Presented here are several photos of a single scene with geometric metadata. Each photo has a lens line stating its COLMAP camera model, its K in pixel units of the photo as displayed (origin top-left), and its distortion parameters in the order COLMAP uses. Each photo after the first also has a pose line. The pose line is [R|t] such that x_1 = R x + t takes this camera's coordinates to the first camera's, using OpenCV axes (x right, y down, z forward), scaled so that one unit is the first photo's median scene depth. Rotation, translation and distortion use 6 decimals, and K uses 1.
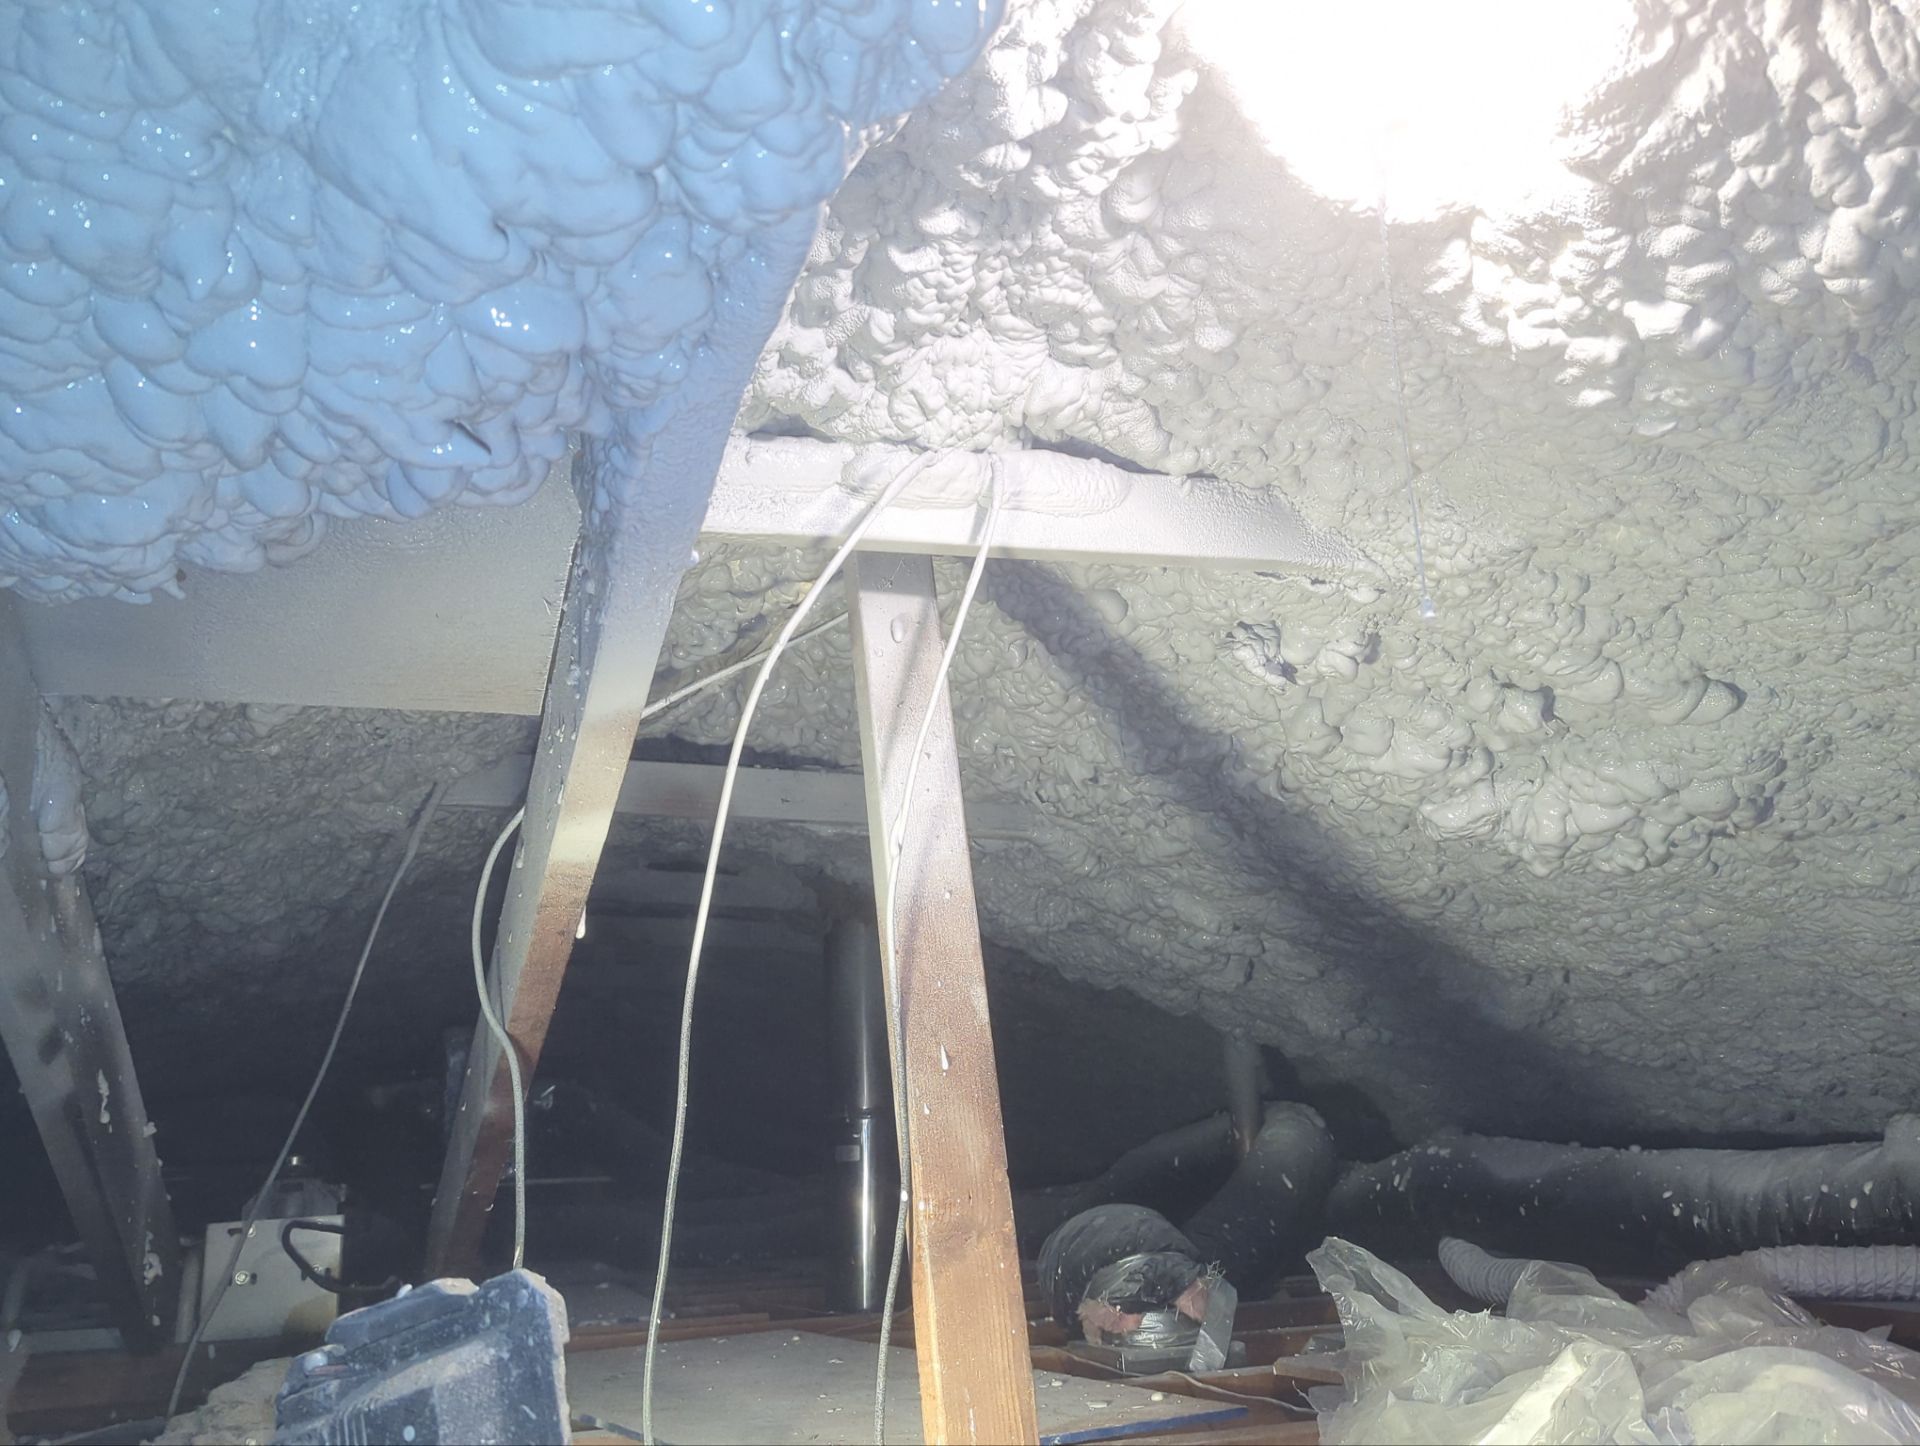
lens RADIAL K [[1562.0, 0, 963.3], [0, 1562.0, 715.7], [0, 0, 1]] dist [0.061696, -0.059465]
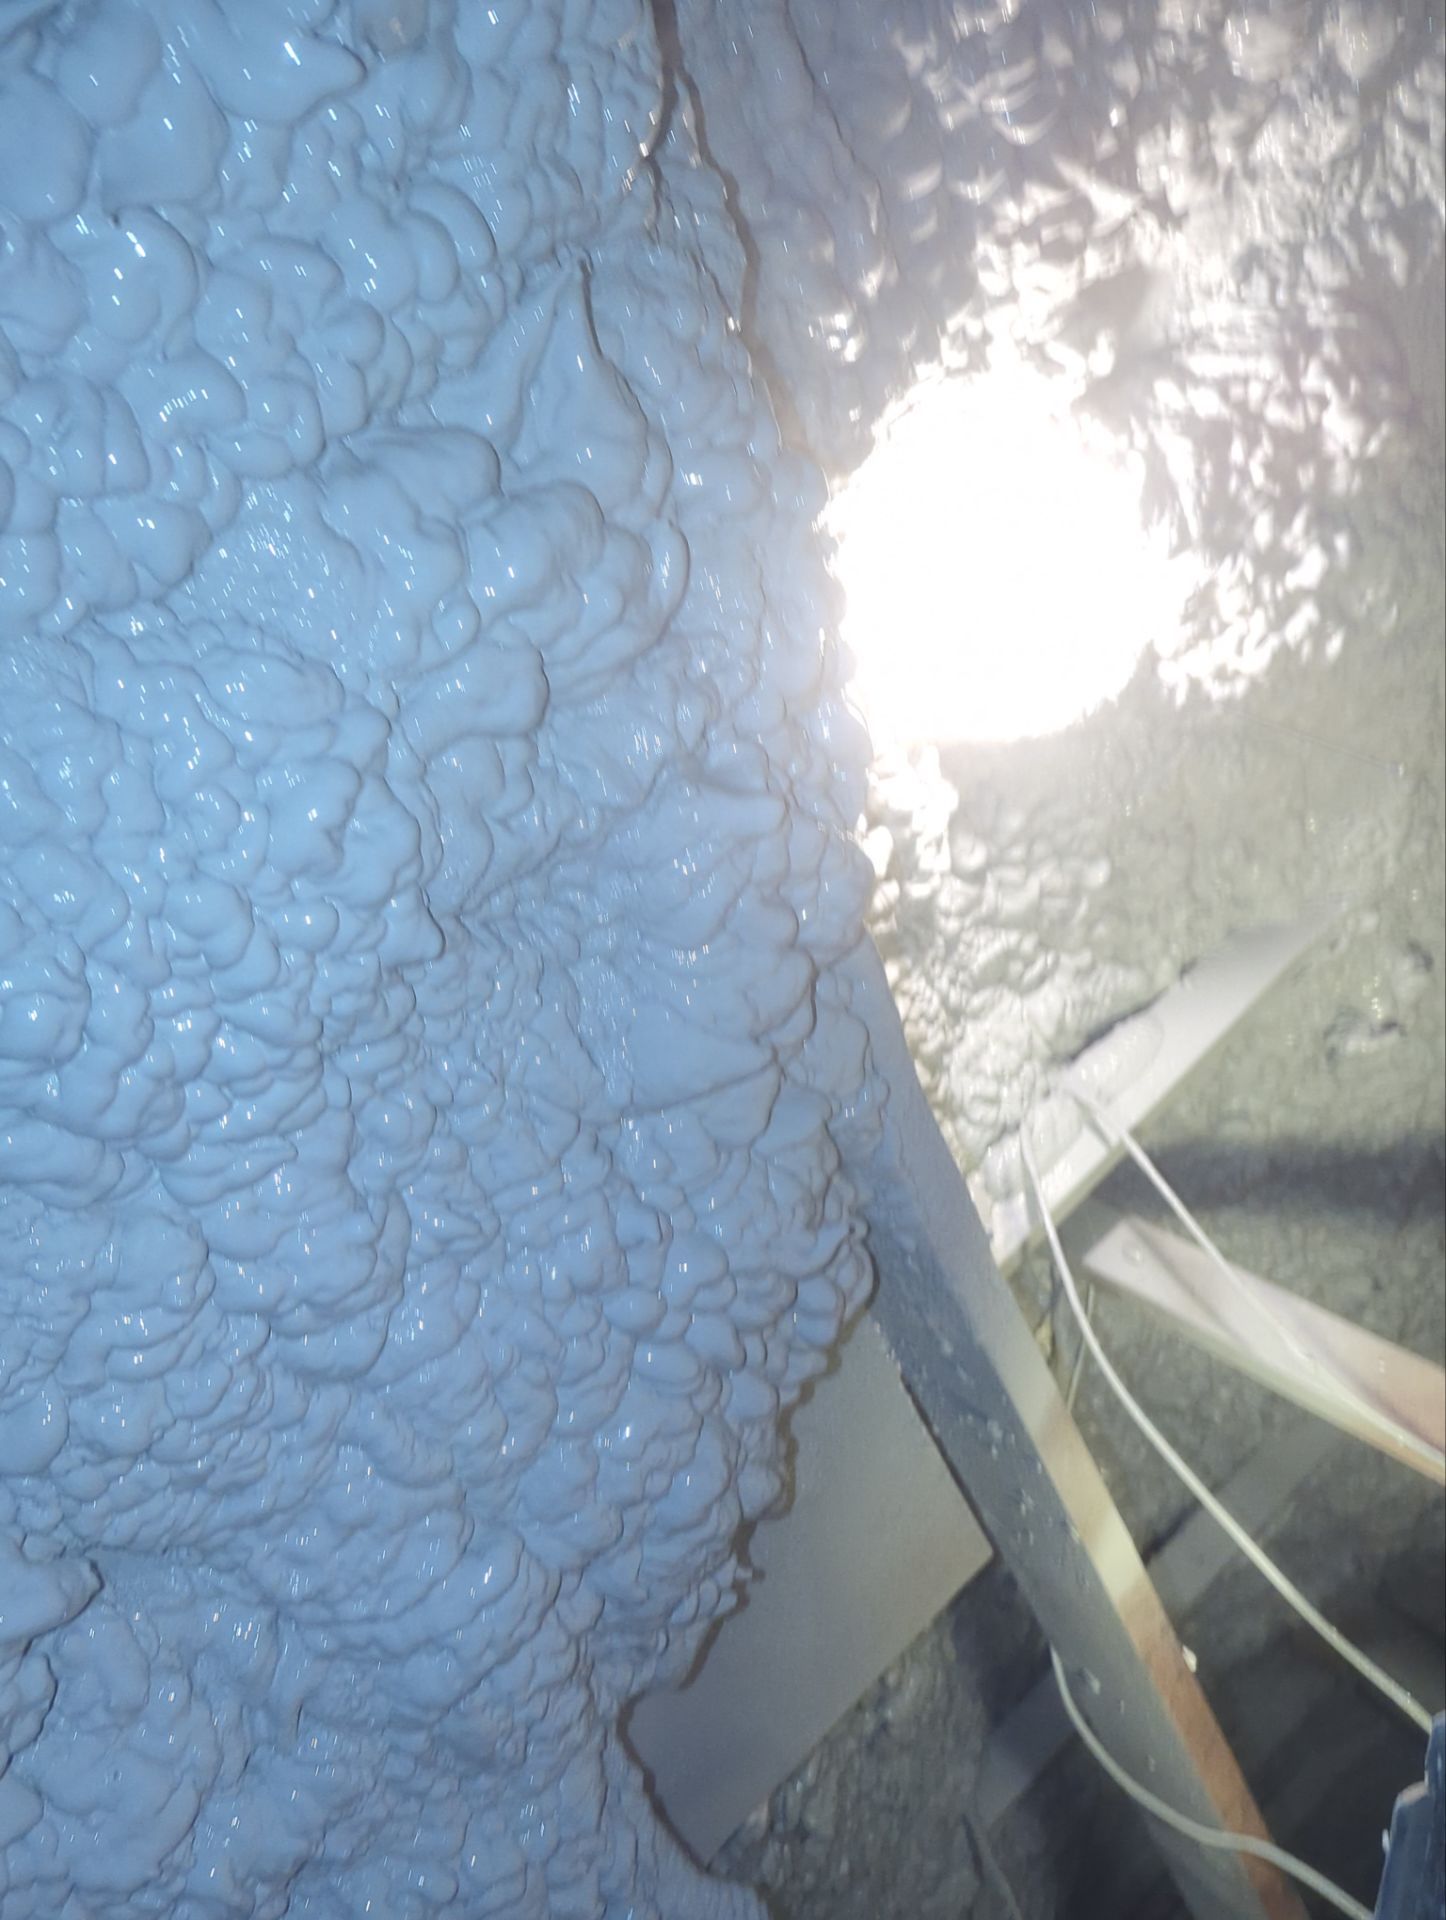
lens RADIAL K [[1562.0, 0, 737.8], [0, 1562.0, 952.0], [0, 0, 1]] dist [0.061696, -0.059465]
pose [[0.638615, -0.766362, 0.069711, -0.160772], [0.713847, 0.556142, -0.425592, 0.117588], [0.287389, 0.321552, 0.902226, -0.157753]]
